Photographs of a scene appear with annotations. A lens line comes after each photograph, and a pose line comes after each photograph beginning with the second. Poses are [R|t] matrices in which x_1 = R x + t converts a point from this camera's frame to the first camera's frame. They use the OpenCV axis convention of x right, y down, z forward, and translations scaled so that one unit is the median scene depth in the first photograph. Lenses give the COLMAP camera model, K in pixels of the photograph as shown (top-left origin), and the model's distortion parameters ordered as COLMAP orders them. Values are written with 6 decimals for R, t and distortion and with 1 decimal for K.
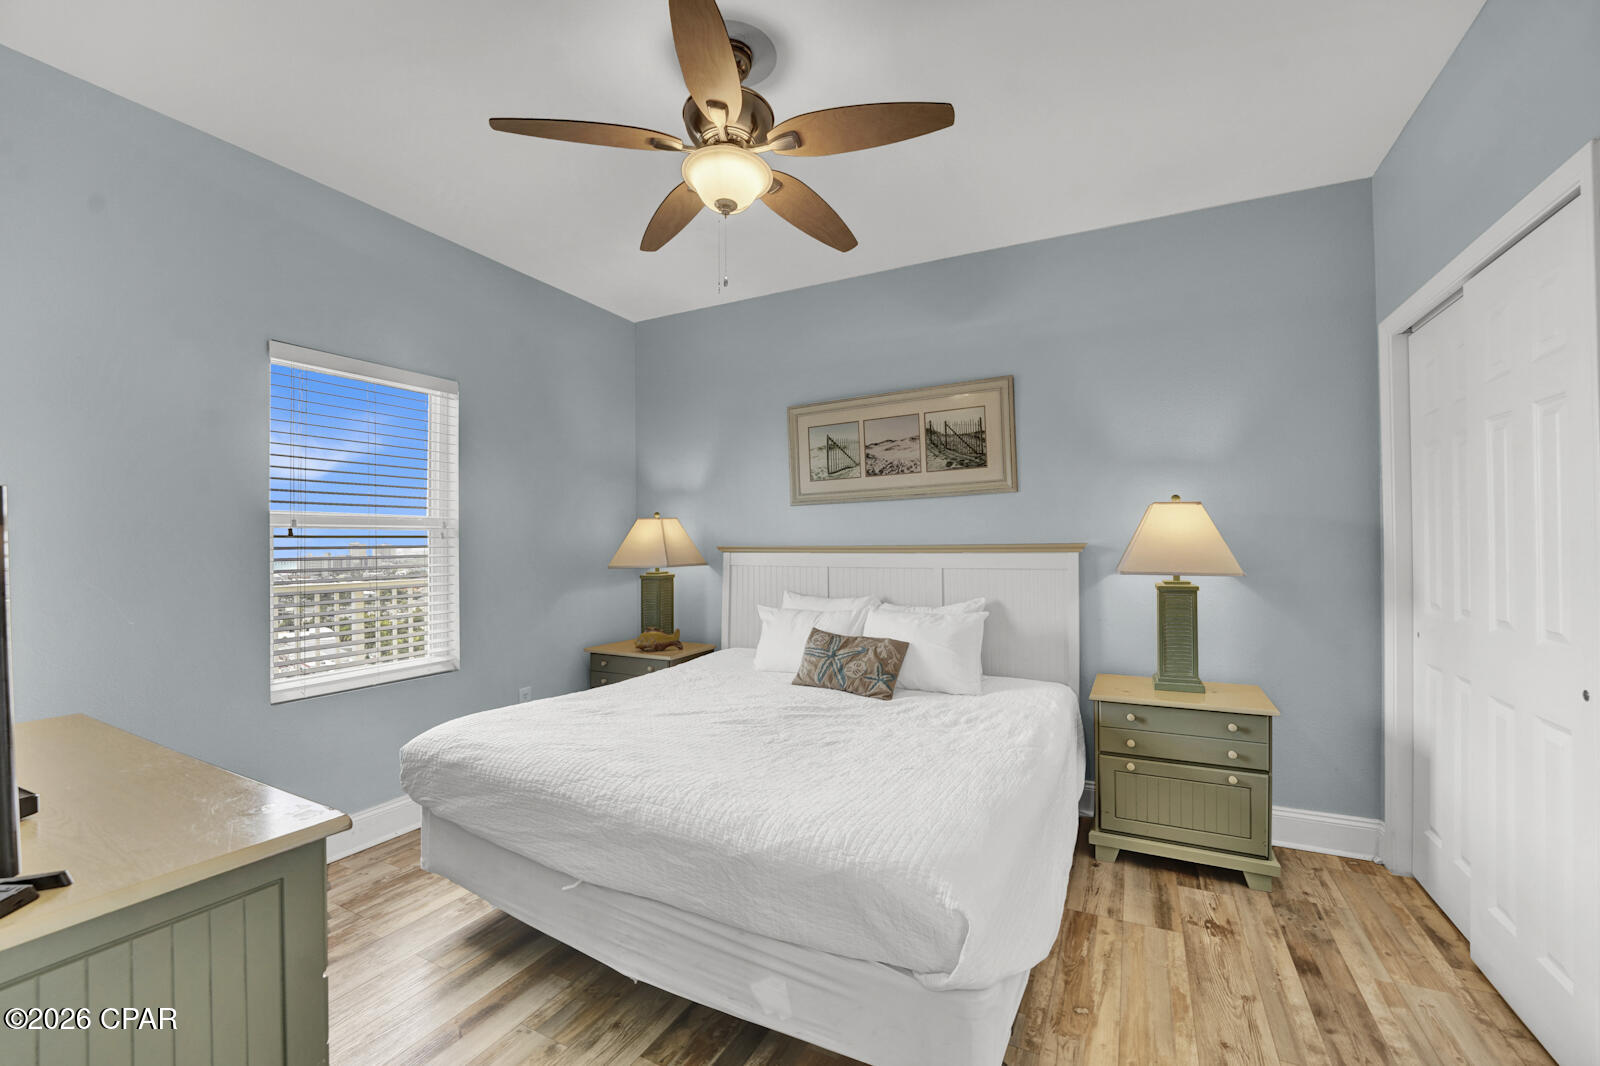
lens RADIAL K [[658.5, 0, 786.3], [0, 658.5, 529.8], [0, 0, 1]] dist [-0.025760, 0.000983]
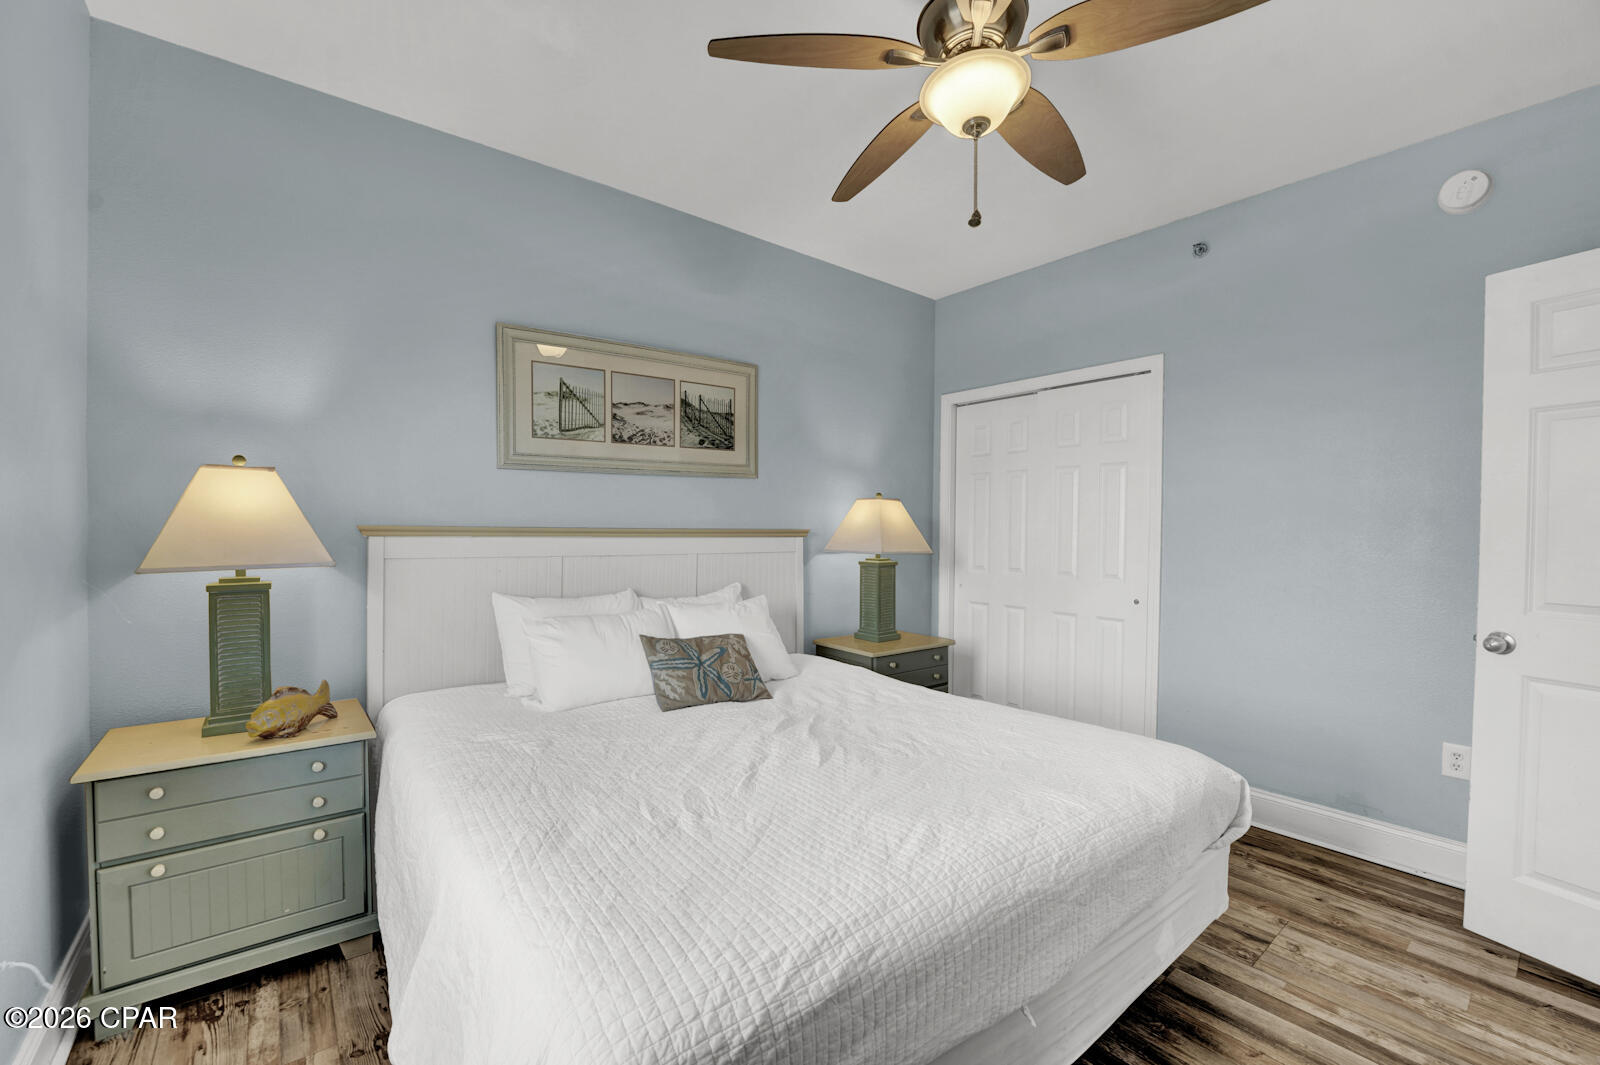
lens RADIAL K [[663.9, 0, 795.4], [0, 663.9, 526.7], [0, 0, 1]] dist [-0.025395, 0.000072]
pose [[0.394565, 0.016583, 0.918718, -0.548253], [-0.025694, 0.999645, -0.007009, 0.022395], [-0.918509, -0.020840, 0.394851, 0.495523]]
